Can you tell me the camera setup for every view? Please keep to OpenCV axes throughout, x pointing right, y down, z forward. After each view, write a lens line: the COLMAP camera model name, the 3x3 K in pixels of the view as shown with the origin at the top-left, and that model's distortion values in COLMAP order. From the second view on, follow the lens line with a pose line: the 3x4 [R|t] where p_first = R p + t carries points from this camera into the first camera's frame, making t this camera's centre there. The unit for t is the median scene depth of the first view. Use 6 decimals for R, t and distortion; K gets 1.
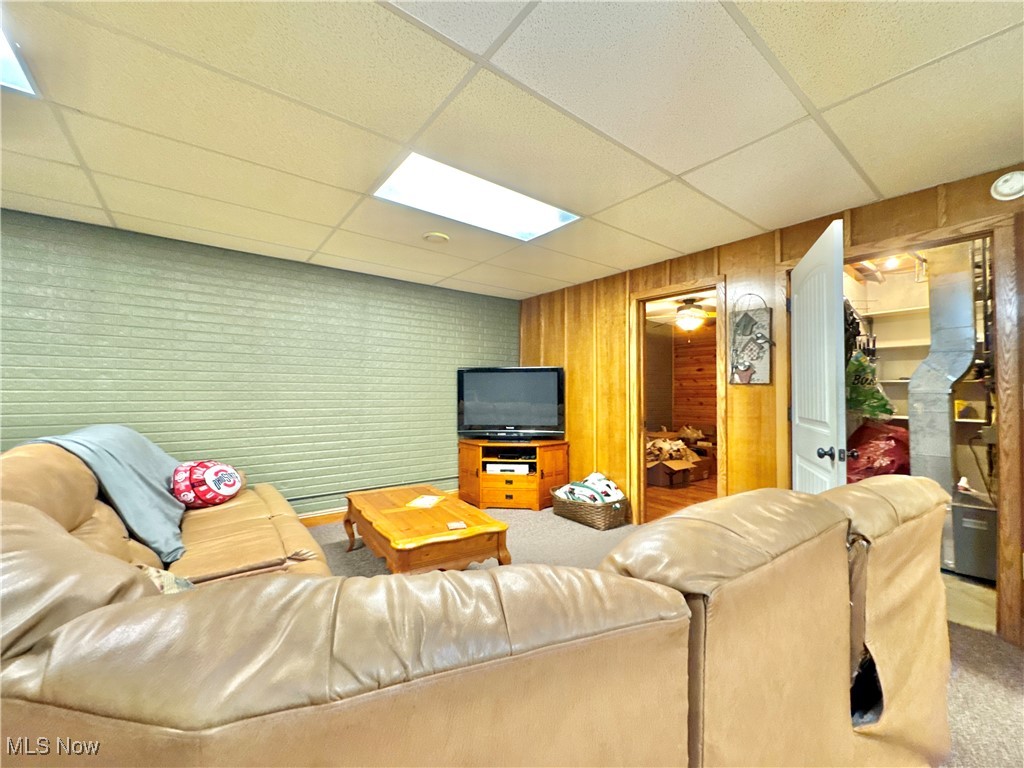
lens RADIAL K [[408.7, 0, 512.8], [0, 408.7, 381.5], [0, 0, 1]] dist [-0.004435, 0.000546]
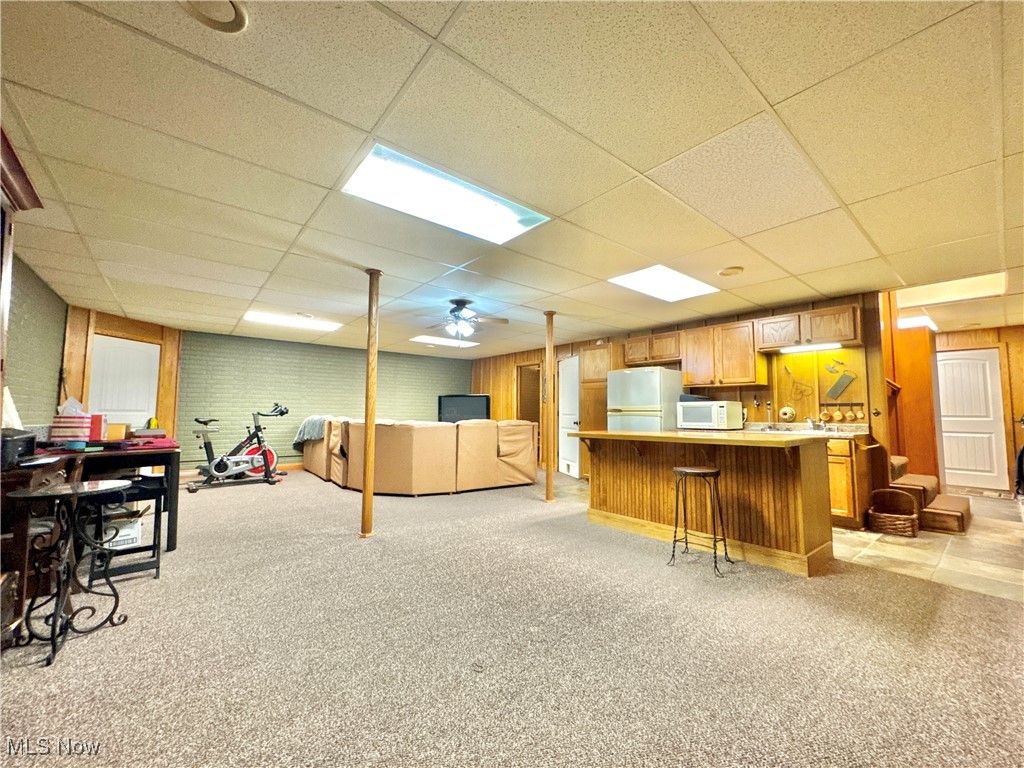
lens RADIAL K [[408.7, 0, 512.5], [0, 408.7, 381.7], [0, 0, 1]] dist [-0.004435, 0.000546]
pose [[0.999469, 0.004365, 0.032283, 0.223195], [-0.002813, 0.998845, -0.047972, 0.000353], [-0.032455, 0.047855, 0.998327, -1.420062]]
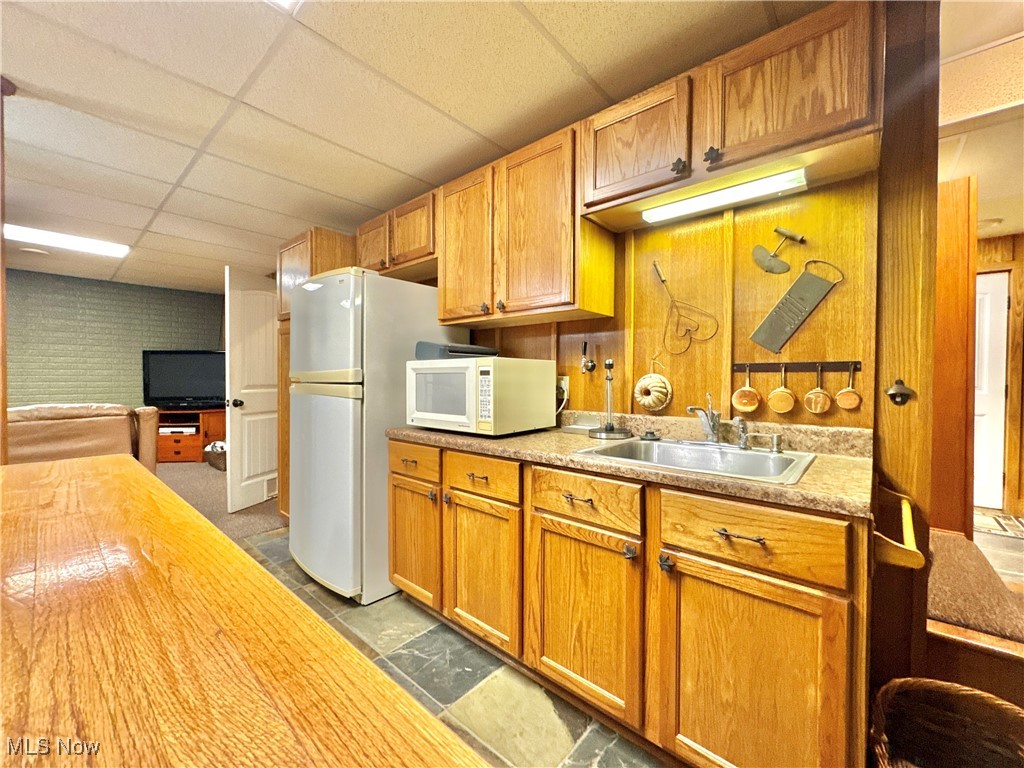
lens RADIAL K [[408.7, 0, 510.5], [0, 408.7, 381.8], [0, 0, 1]] dist [-0.004435, 0.000546]
pose [[0.981302, -0.003166, 0.192451, 0.937122], [-0.004909, 0.999128, 0.041464, 0.007149], [-0.192414, -0.041633, 0.980430, -0.519261]]
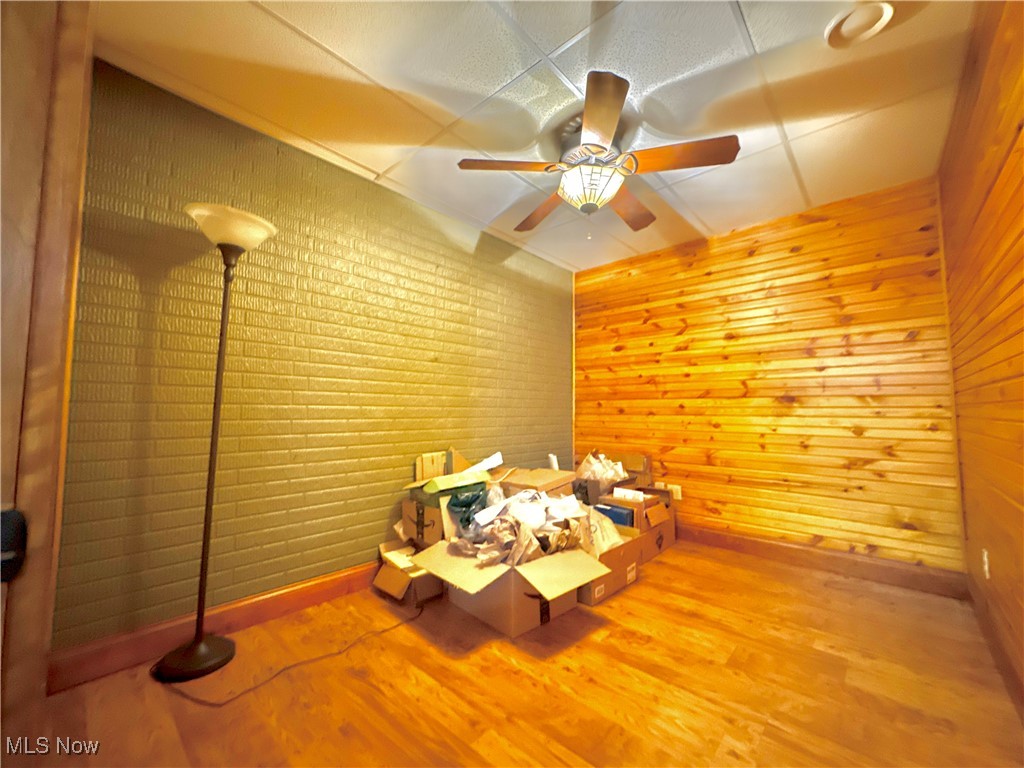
lens RADIAL K [[408.7, 0, 513.0], [0, 408.7, 386.3], [0, 0, 1]] dist [-0.004435, 0.000546]
pose [[0.984300, 0.015131, 0.175852, 0.218575], [-0.008507, 0.999228, -0.038362, 0.041933], [-0.176297, 0.036264, 0.983669, 0.478222]]
